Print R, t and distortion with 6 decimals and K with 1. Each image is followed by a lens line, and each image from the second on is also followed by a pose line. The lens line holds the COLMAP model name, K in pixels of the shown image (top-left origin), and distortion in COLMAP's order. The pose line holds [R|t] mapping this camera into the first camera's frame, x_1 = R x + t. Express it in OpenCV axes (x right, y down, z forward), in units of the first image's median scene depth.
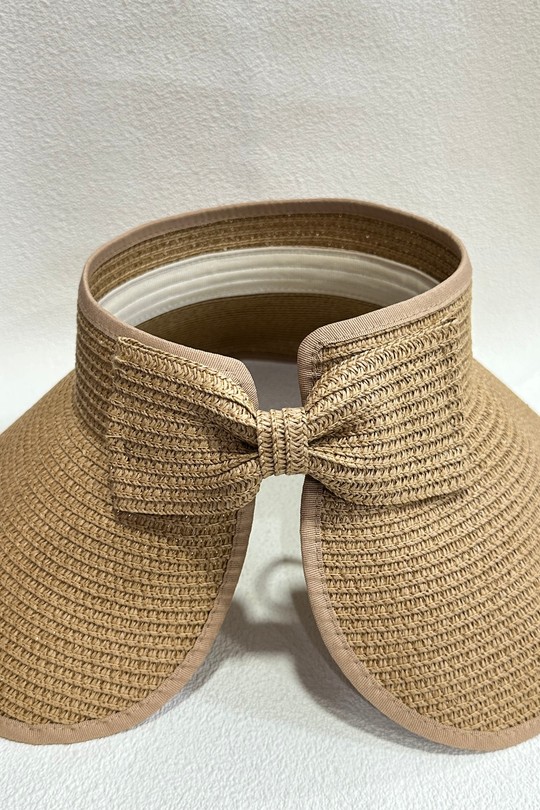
lens RADIAL K [[849.3, 0, 234.2], [0, 849.3, 410.5], [0, 0, 1]] dist [0.055003, -0.228910]
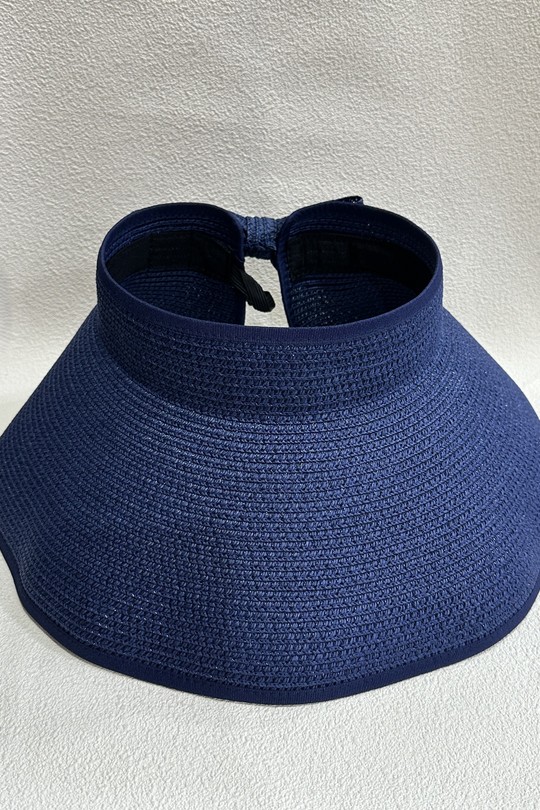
lens RADIAL K [[846.9, 0, 240.0], [0, 846.9, 403.6], [0, 0, 1]] dist [0.117004, -0.352703]
pose [[0.999672, -0.000149, 0.025611, -0.038482], [0.000064, 0.999994, 0.003326, -0.022621], [-0.025611, -0.003323, 0.999666, -0.093646]]
